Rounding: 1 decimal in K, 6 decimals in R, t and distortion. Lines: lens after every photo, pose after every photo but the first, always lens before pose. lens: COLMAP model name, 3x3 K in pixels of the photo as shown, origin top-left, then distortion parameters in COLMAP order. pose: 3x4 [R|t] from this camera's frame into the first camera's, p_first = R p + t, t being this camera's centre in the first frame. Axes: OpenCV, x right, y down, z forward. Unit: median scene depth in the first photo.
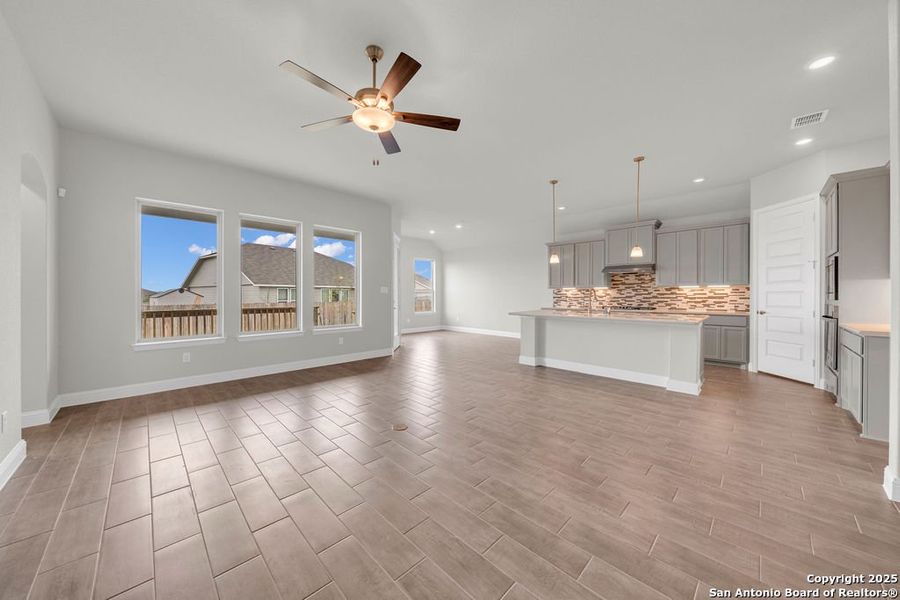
lens RADIAL K [[310.0, 0, 450.8], [0, 310.0, 296.0], [0, 0, 1]] dist [-0.005344, -0.000063]
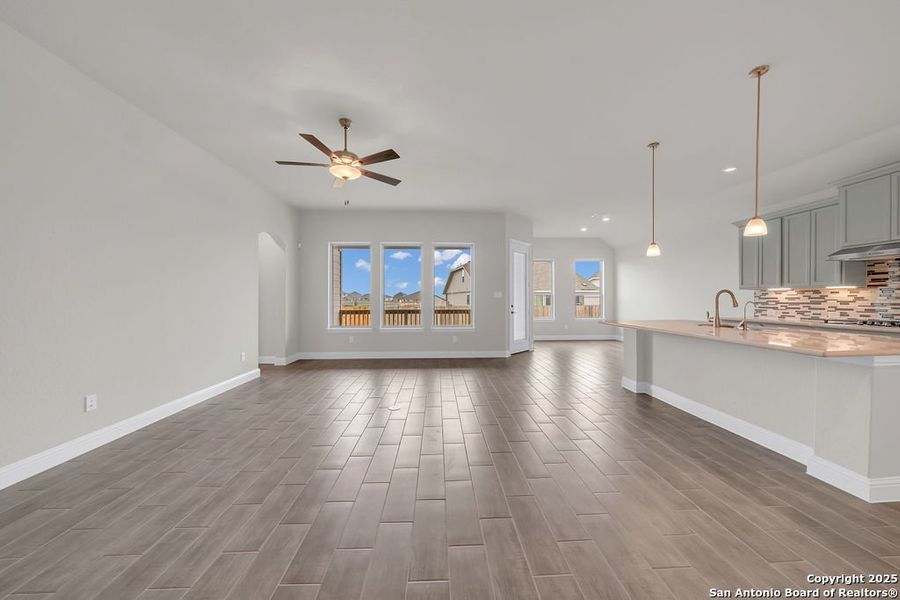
lens RADIAL K [[310.0, 0, 458.8], [0, 310.0, 305.0], [0, 0, 1]] dist [-0.005344, -0.000063]
pose [[0.746753, 0.012059, -0.664992, 0.341196], [-0.000284, 0.999841, 0.017812, -0.003254], [0.665101, -0.013112, 0.746638, 0.104870]]
